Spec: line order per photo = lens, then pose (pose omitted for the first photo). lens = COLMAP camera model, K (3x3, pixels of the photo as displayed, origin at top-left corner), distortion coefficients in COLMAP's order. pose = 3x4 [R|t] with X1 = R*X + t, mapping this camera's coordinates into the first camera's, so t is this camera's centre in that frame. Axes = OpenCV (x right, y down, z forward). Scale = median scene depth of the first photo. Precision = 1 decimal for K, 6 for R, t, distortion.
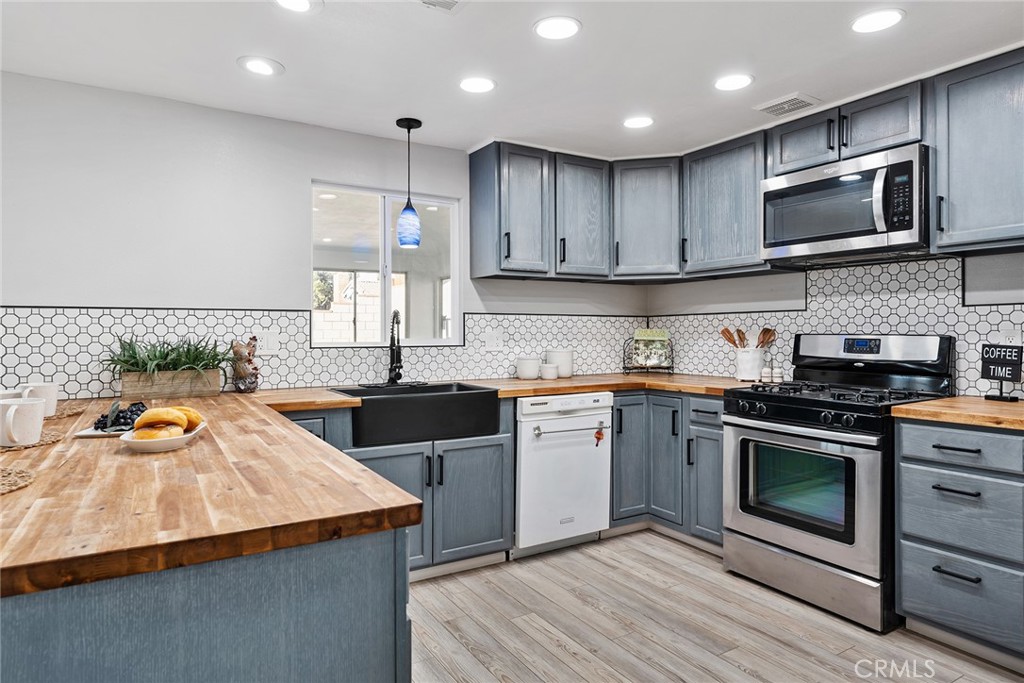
lens RADIAL K [[606.7, 0, 512.3], [0, 606.7, 331.8], [0, 0, 1]] dist [-0.001651, -0.000237]
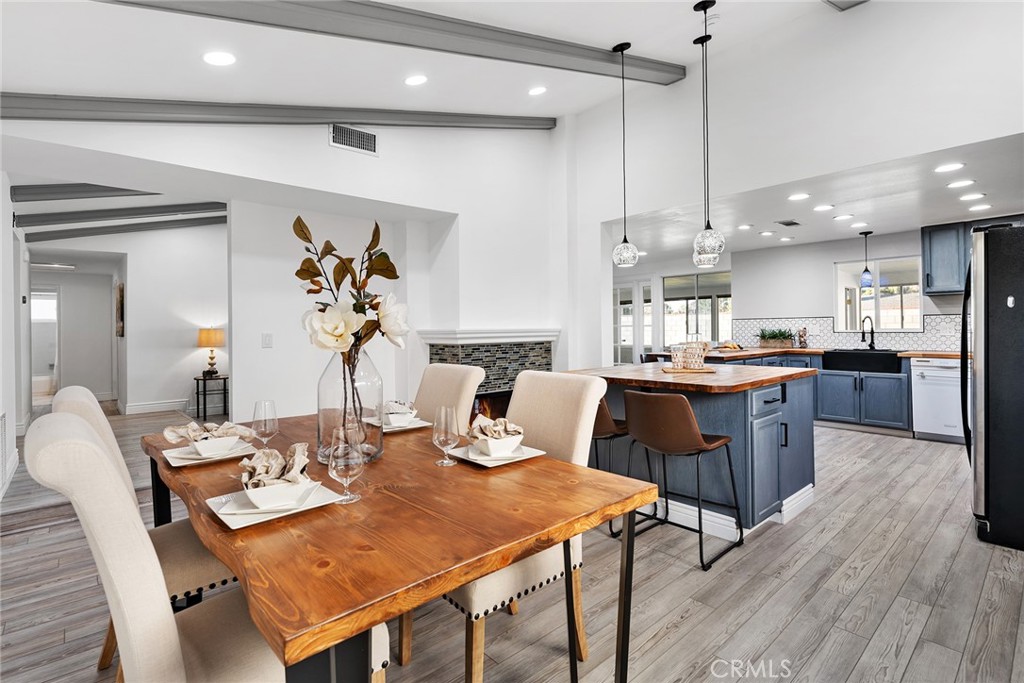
lens RADIAL K [[488.7, 0, 516.3], [0, 488.7, 328.4], [0, 0, 1]] dist [-0.000893, -0.000280]
pose [[0.178245, 0.001700, -0.983985, 1.381212], [0.012440, 0.999915, 0.003981, -0.013007], [0.983907, -0.012950, 0.178209, -0.607756]]
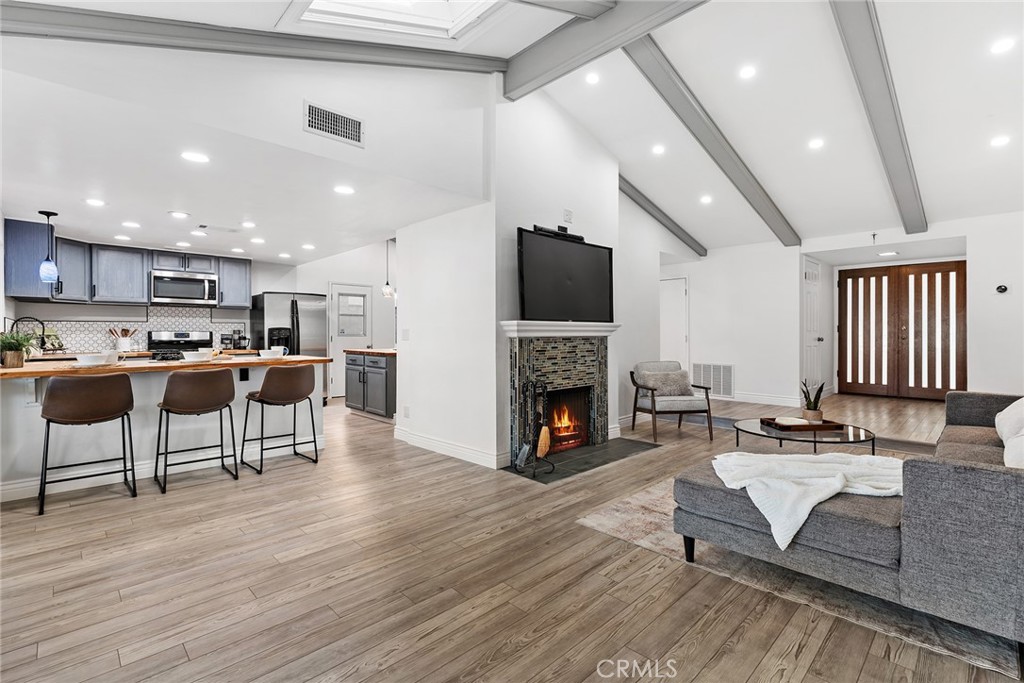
lens RADIAL K [[466.5, 0, 514.9], [0, 466.5, 334.1], [0, 0, 1]] dist [-0.000773, -0.000014]
pose [[-0.222239, 0.000722, 0.974992, -1.824348], [0.004347, 0.999991, 0.000250, 0.022141], [-0.974983, 0.004293, -0.222240, -0.045753]]
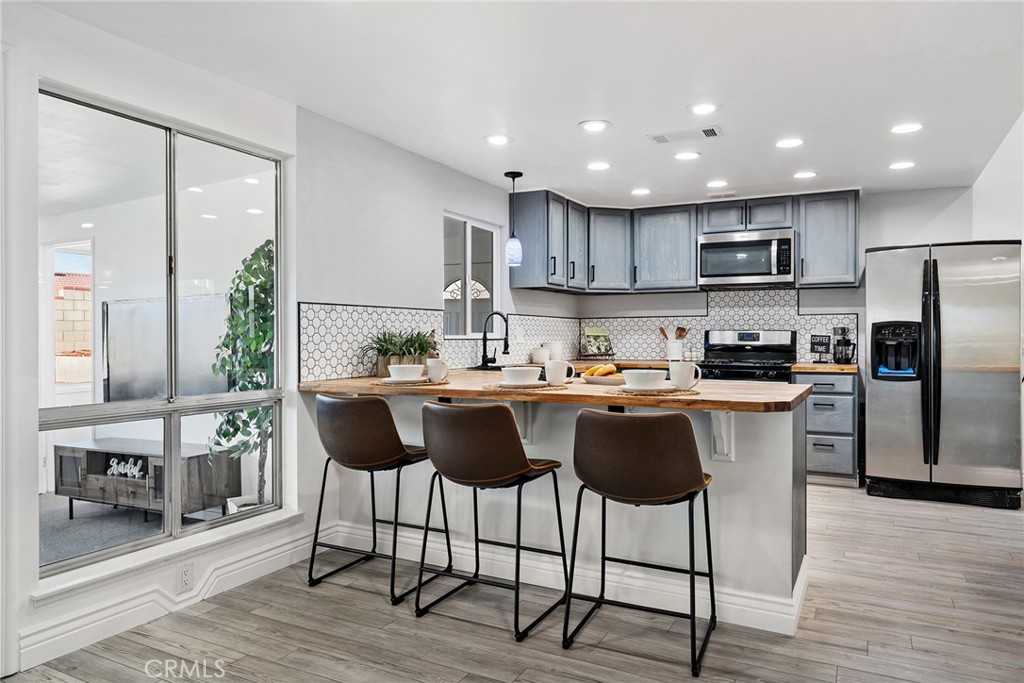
lens RADIAL K [[681.0, 0, 512.0], [0, 681.0, 341.5], [0, 0, 1]] dist [0.005397, 0.001349]
pose [[0.858786, -0.003686, 0.512322, -0.955439], [0.000320, 0.999978, 0.006658, 0.021724], [-0.512335, -0.005554, 0.858768, -0.314929]]
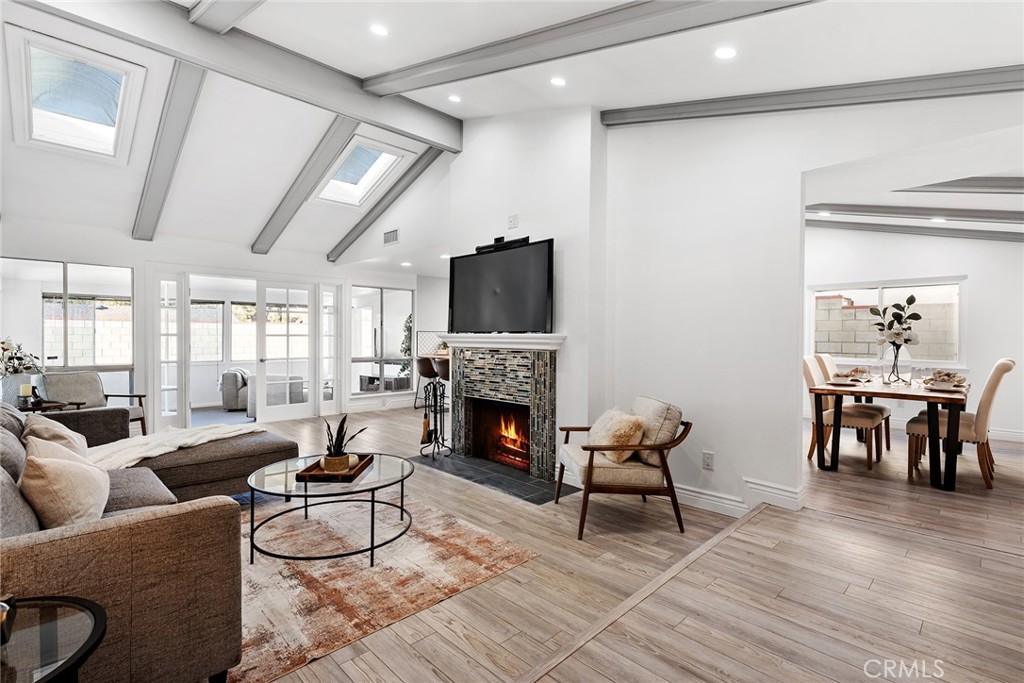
lens RADIAL K [[479.1, 0, 515.4], [0, 479.1, 341.8], [0, 0, 1]] dist [-0.001280, -0.000262]
pose [[0.973152, 0.002182, 0.230153, -0.773604], [-0.004418, 0.999948, 0.009201, -0.001855], [-0.230121, -0.009971, 0.973111, -1.896571]]
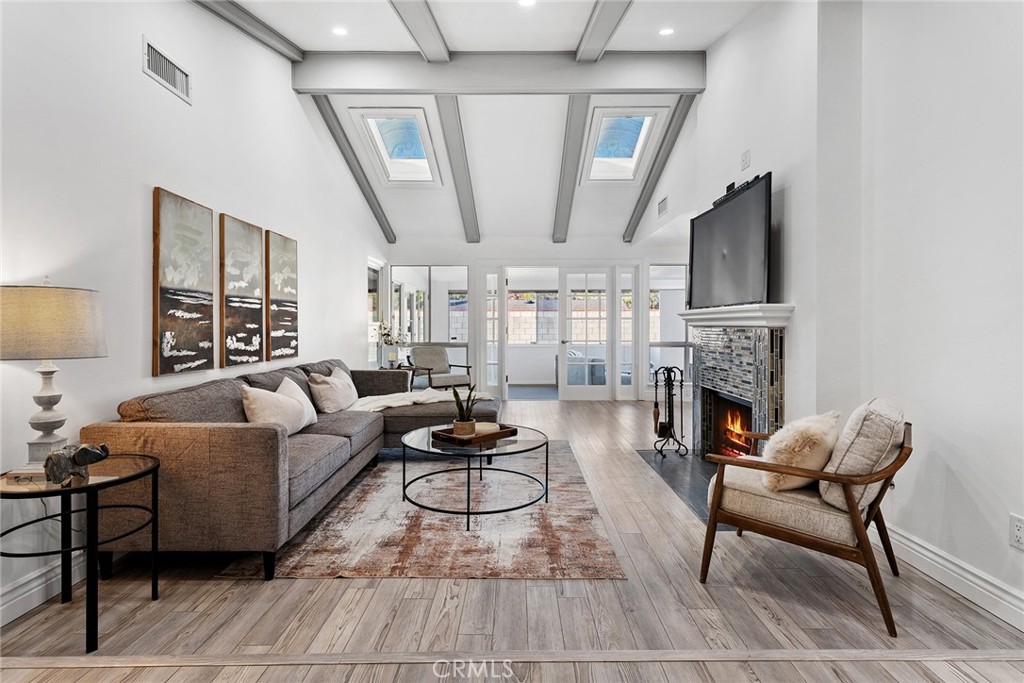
lens RADIAL K [[516.4, 0, 513.7], [0, 516.4, 328.8], [0, 0, 1]] dist [0.000603, 0.000023]
pose [[0.850133, 0.002369, -0.526562, -0.290145], [0.000414, 0.999987, 0.005168, 0.029326], [0.526567, -0.004611, 0.850121, -1.780517]]
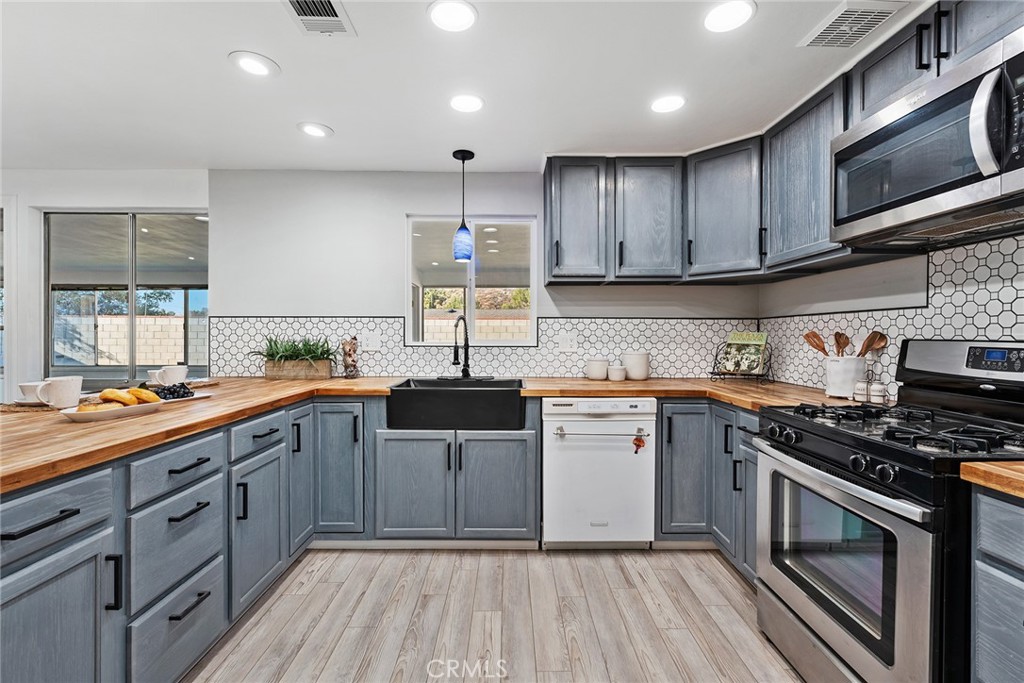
lens RADIAL K [[454.2, 0, 513.1], [0, 454.2, 337.1], [0, 0, 1]] dist [-0.000278, -0.000188]
pose [[0.858124, 0.008315, -0.513376, 0.360528], [-0.004738, 0.999955, 0.008278, -0.001480], [0.513421, -0.004671, 0.858124, 0.296685]]
